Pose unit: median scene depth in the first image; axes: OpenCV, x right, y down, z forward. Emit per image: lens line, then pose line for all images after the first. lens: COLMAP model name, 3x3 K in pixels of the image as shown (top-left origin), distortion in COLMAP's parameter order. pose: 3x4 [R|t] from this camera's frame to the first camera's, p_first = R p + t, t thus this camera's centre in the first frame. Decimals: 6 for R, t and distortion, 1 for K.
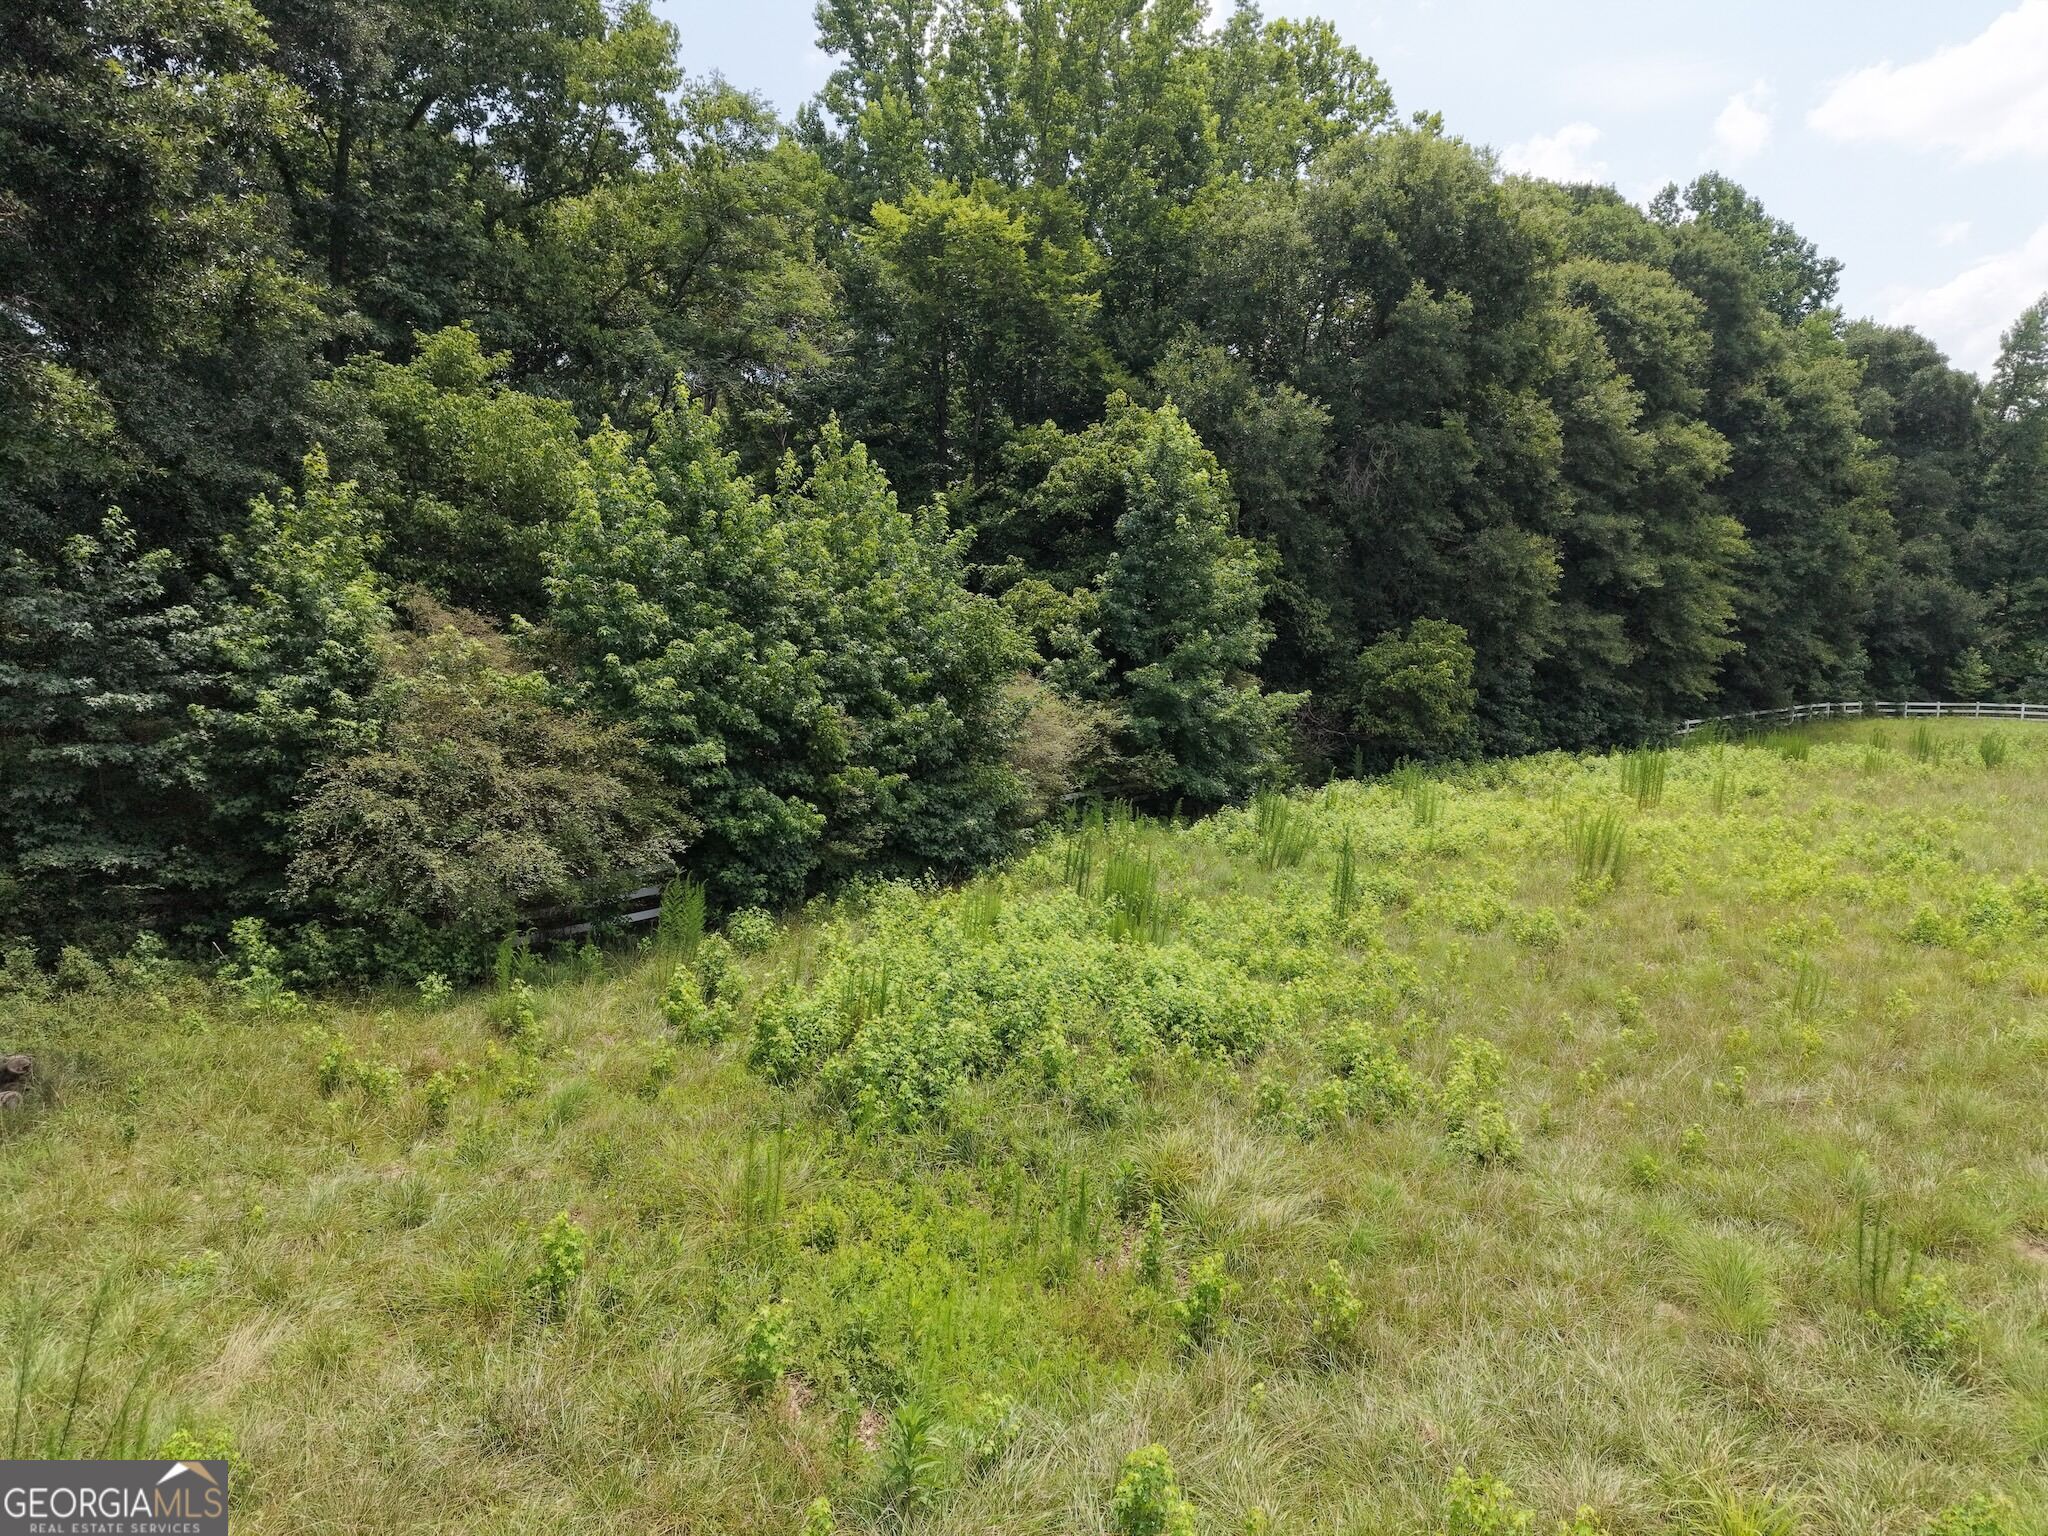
lens RADIAL K [[1380.8, 0, 1061.8], [0, 1380.8, 792.1], [0, 0, 1]] dist [0.046523, -0.031954]
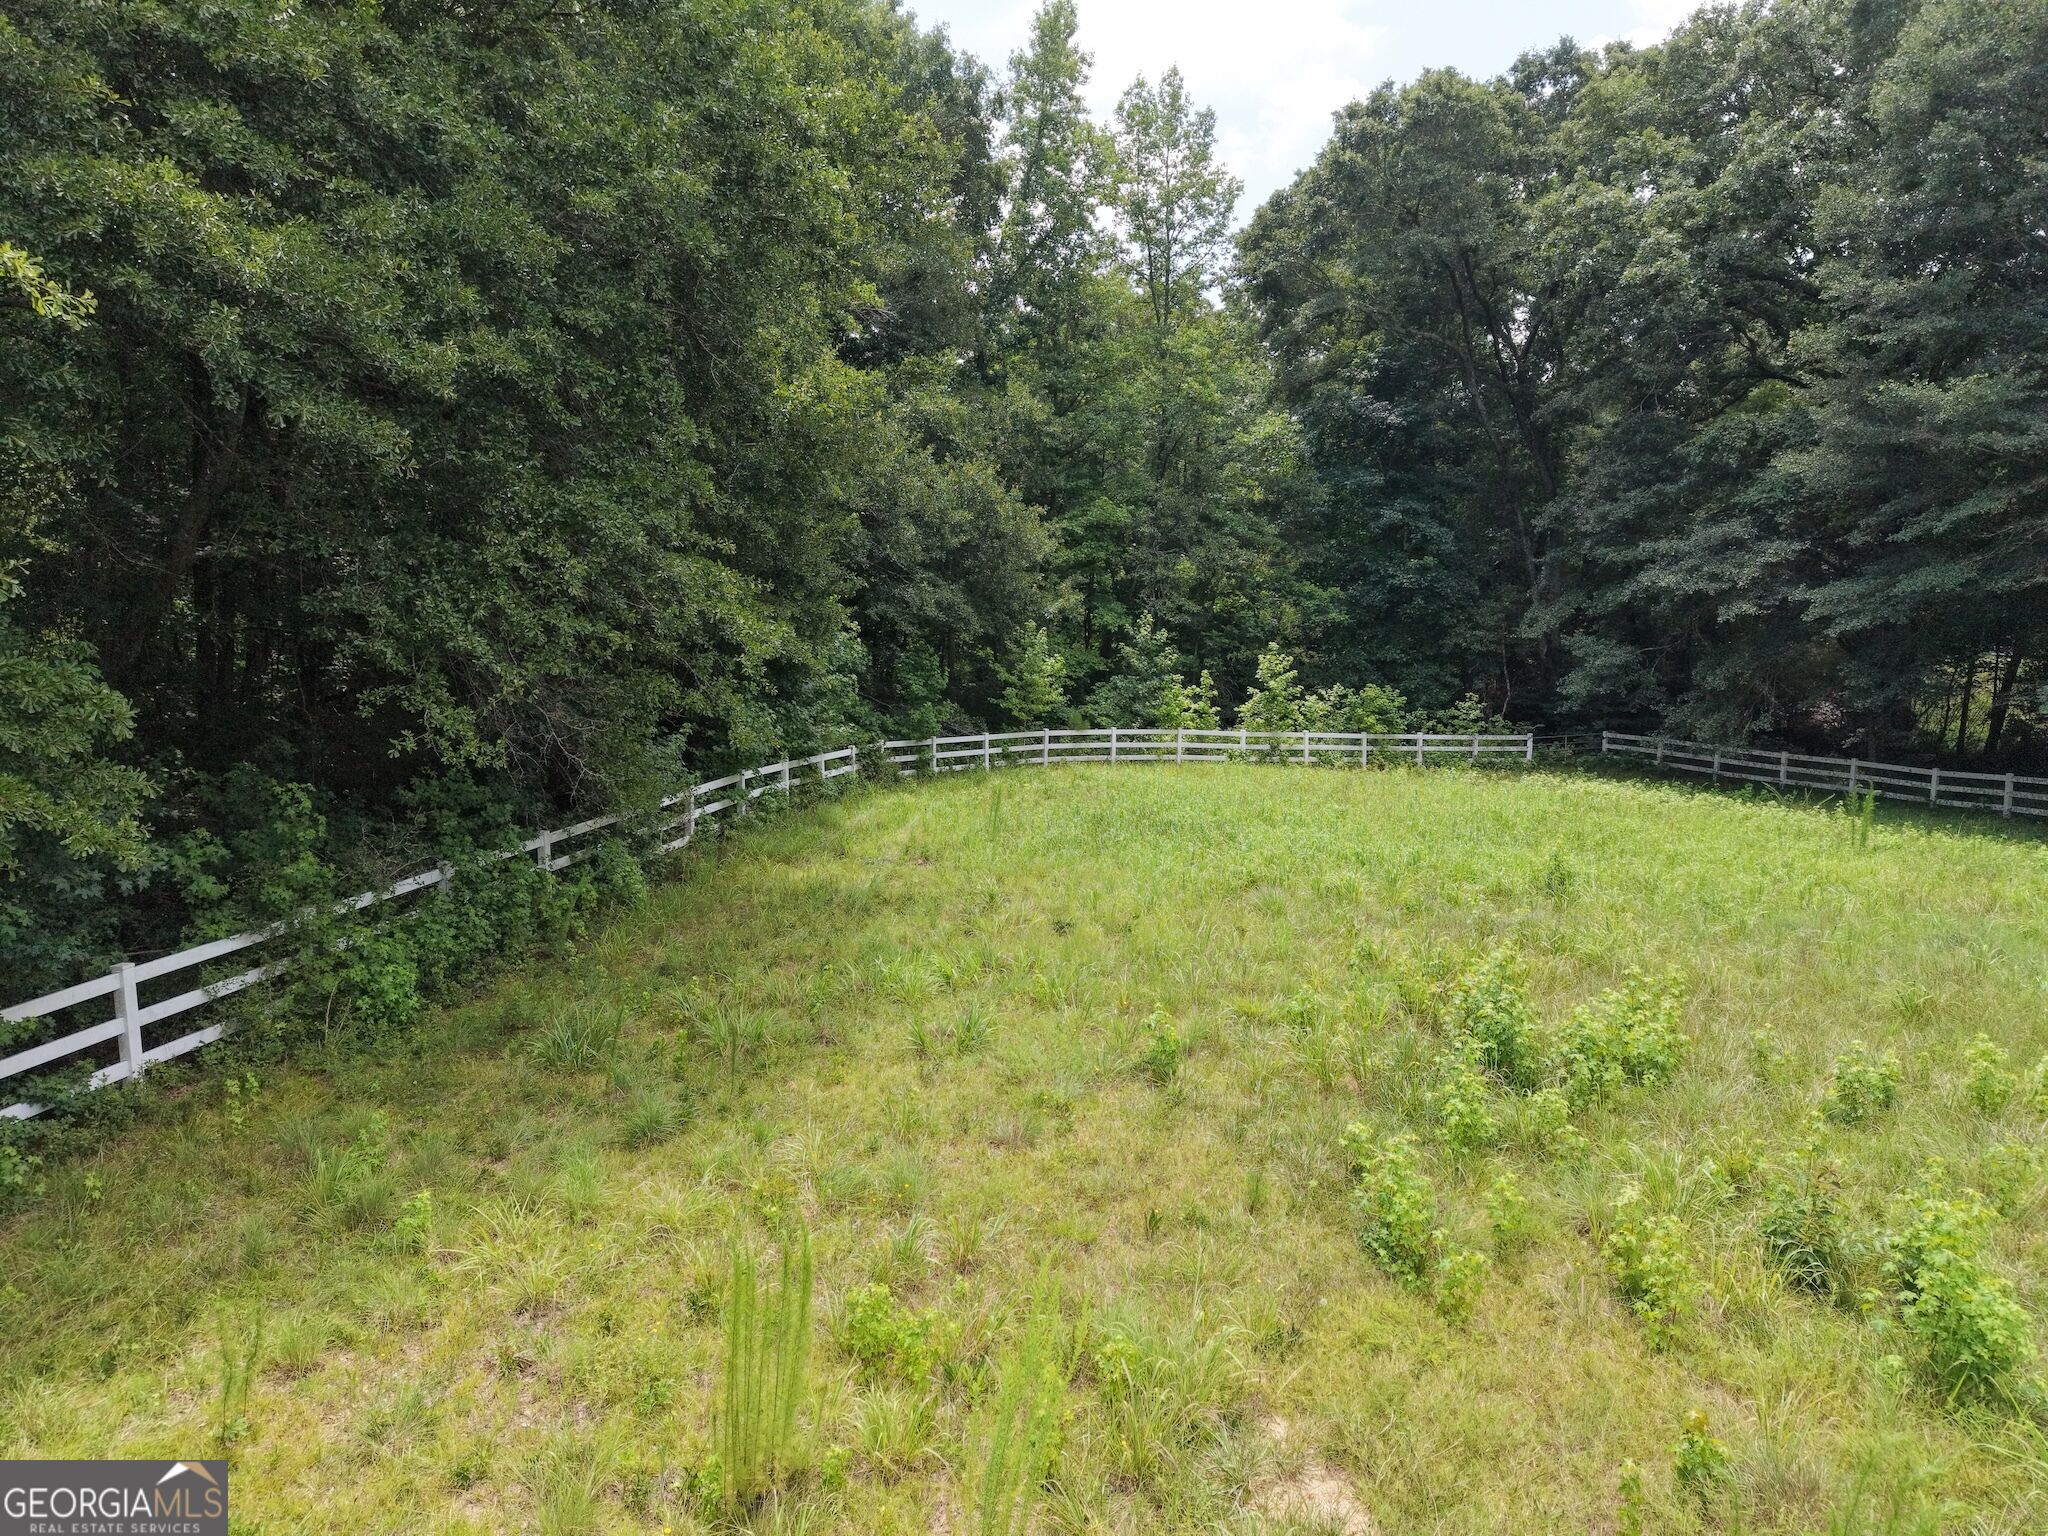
lens RADIAL K [[1380.8, 0, 1015.4], [0, 1380.8, 775.5], [0, 0, 1]] dist [0.046523, -0.031954]
pose [[0.788747, -0.068357, 0.610906, 0.523693], [0.074821, 0.997085, 0.014967, -0.086757], [-0.610148, 0.033903, 0.791562, 0.944501]]
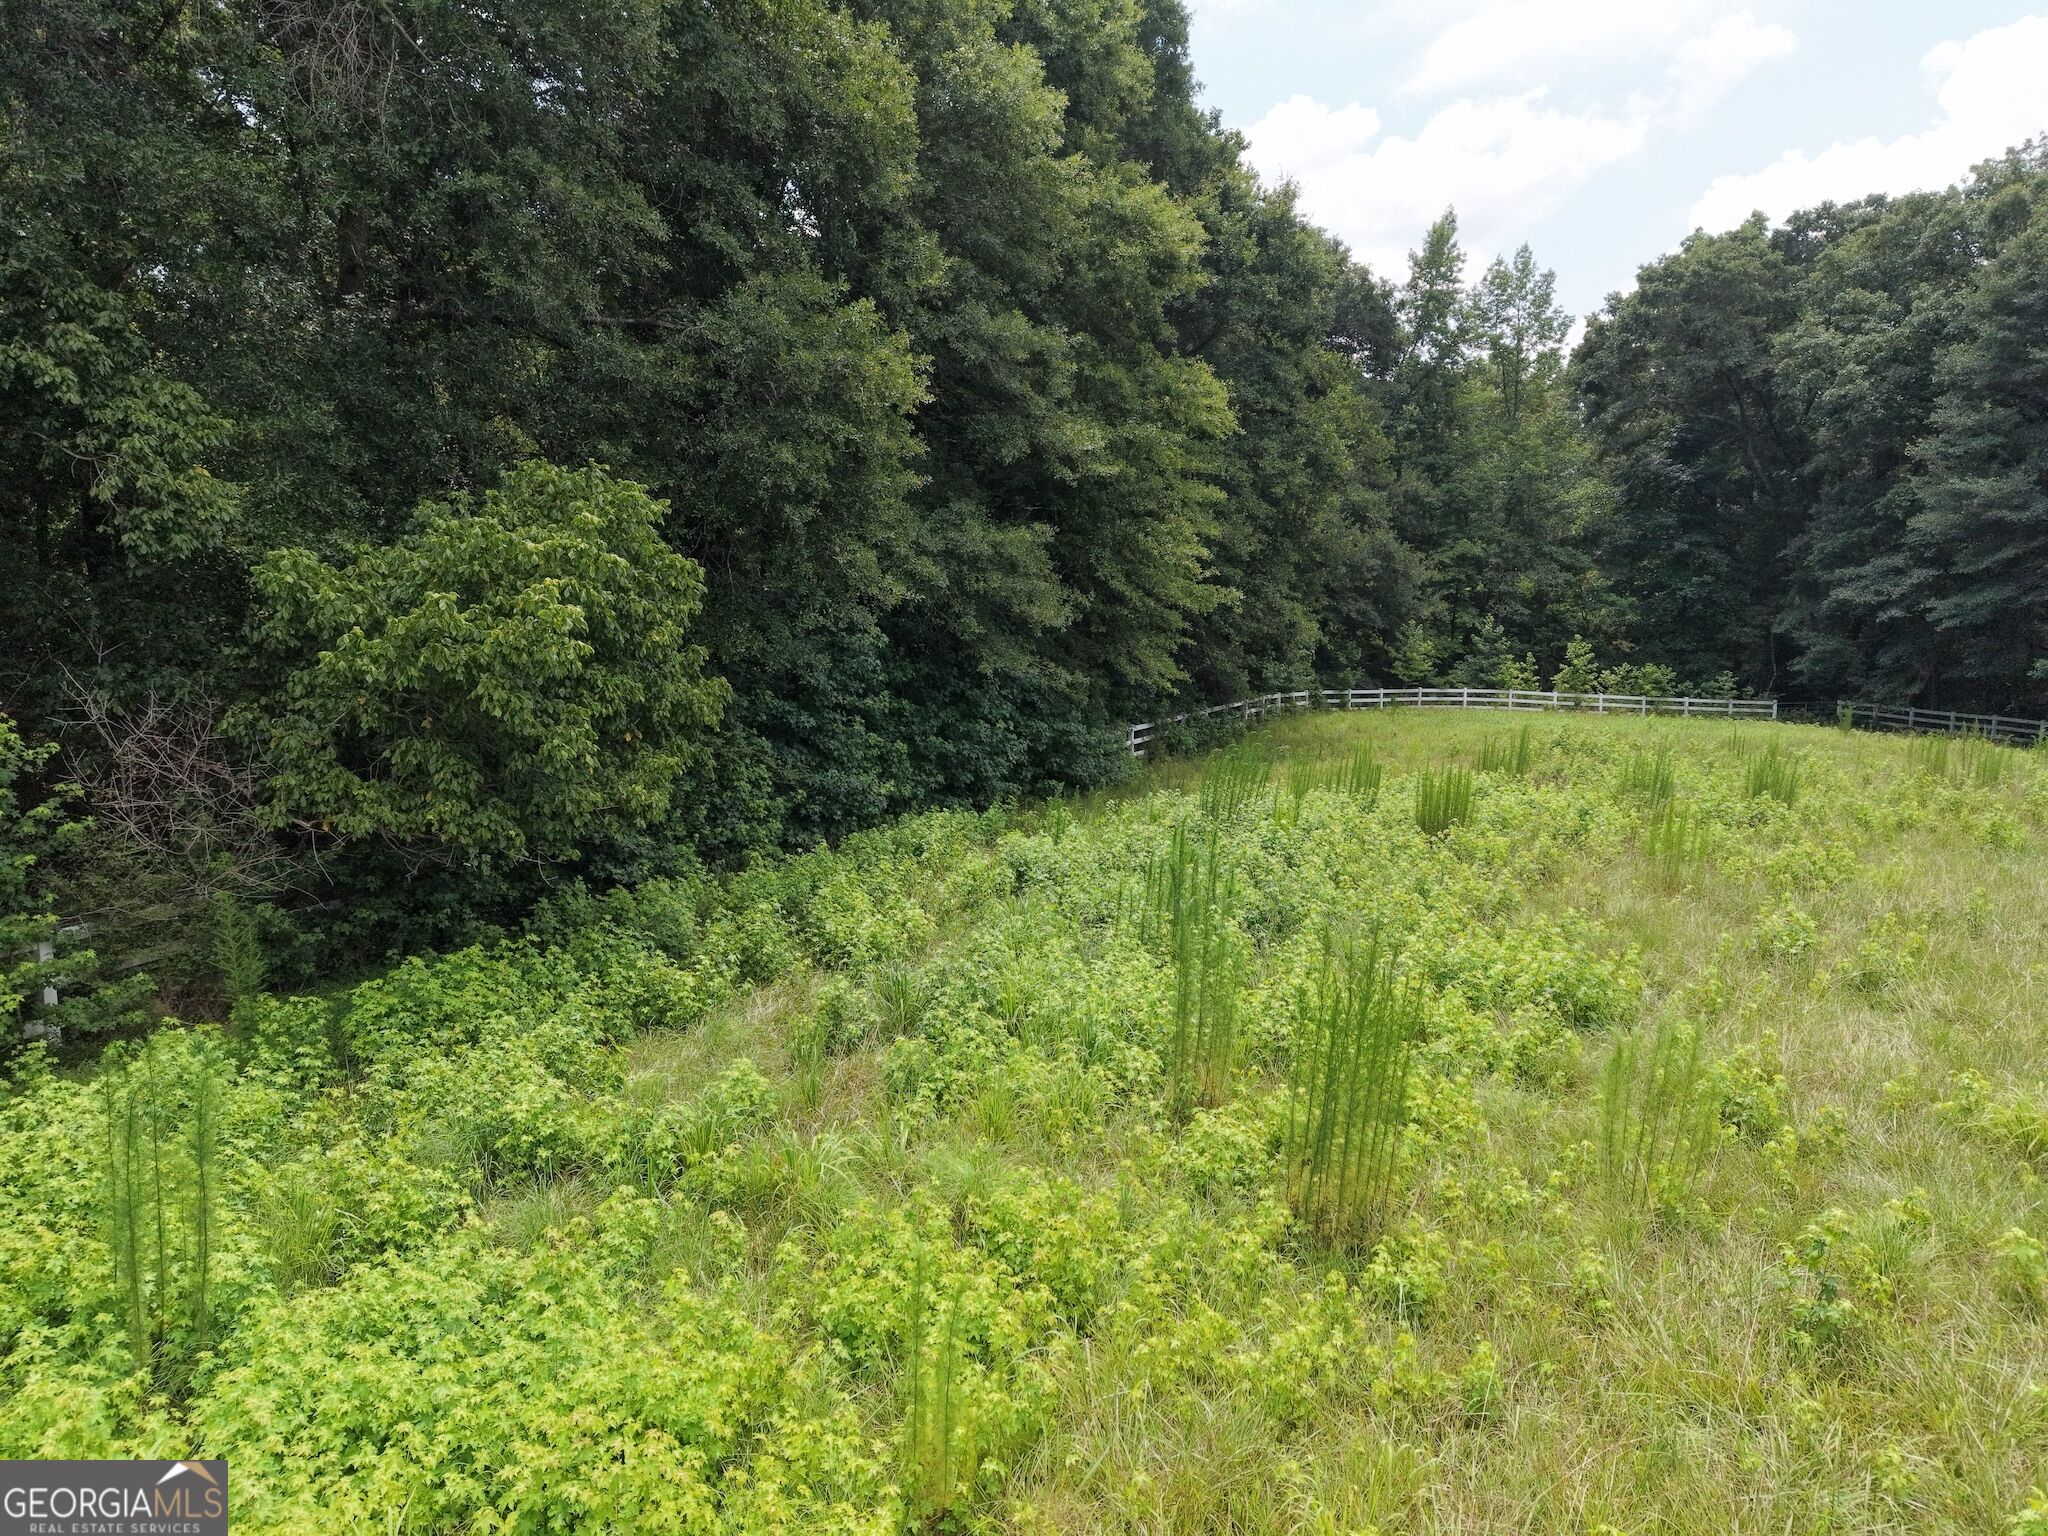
lens RADIAL K [[1380.8, 0, 1028.1], [0, 1380.8, 760.2], [0, 0, 1]] dist [0.046523, -0.031954]
pose [[0.918127, -0.039393, 0.394325, 0.194023], [0.047478, 0.998814, -0.010763, -0.038276], [-0.393433, 0.028603, 0.918908, 0.541372]]
